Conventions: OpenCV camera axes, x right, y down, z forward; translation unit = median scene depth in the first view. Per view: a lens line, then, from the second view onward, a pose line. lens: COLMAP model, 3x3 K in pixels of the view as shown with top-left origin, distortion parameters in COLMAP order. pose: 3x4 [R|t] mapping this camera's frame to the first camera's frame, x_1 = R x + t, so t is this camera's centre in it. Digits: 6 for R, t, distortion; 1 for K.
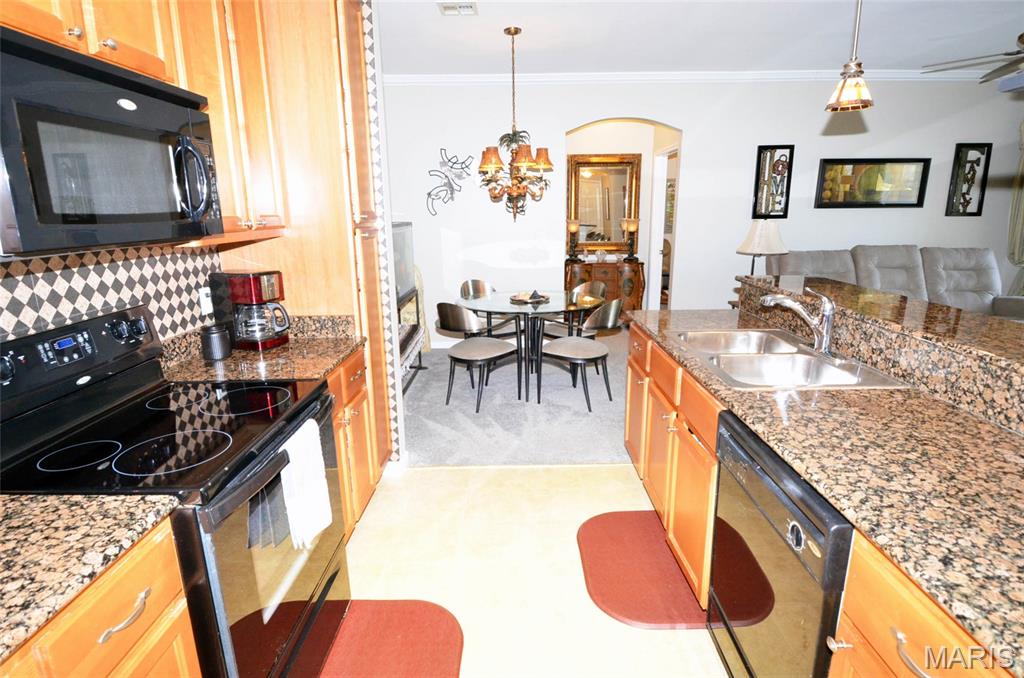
lens RADIAL K [[541.5, 0, 513.1], [0, 541.5, 343.8], [0, 0, 1]] dist [0.013648, -0.024521]
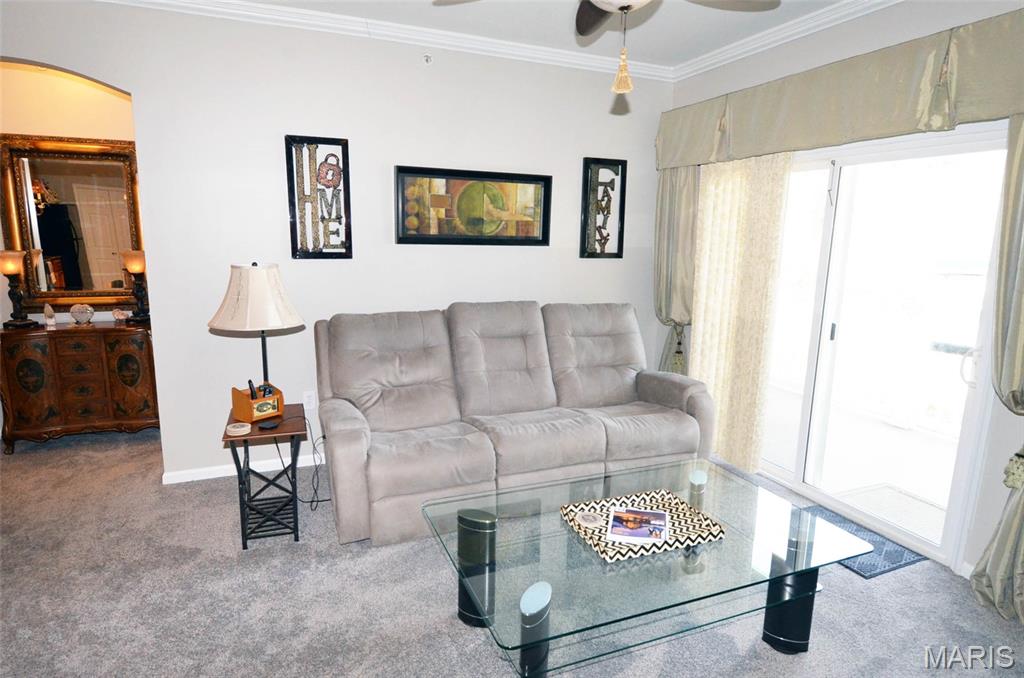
lens RADIAL K [[572.7, 0, 512.0], [0, 572.7, 339.0], [0, 0, 1]] dist [0.020718, -0.033051]
pose [[0.917849, -0.042313, 0.394668, 0.419036], [0.064159, 0.997042, -0.042315, -0.103531], [-0.391710, 0.064160, 0.917849, 0.347272]]
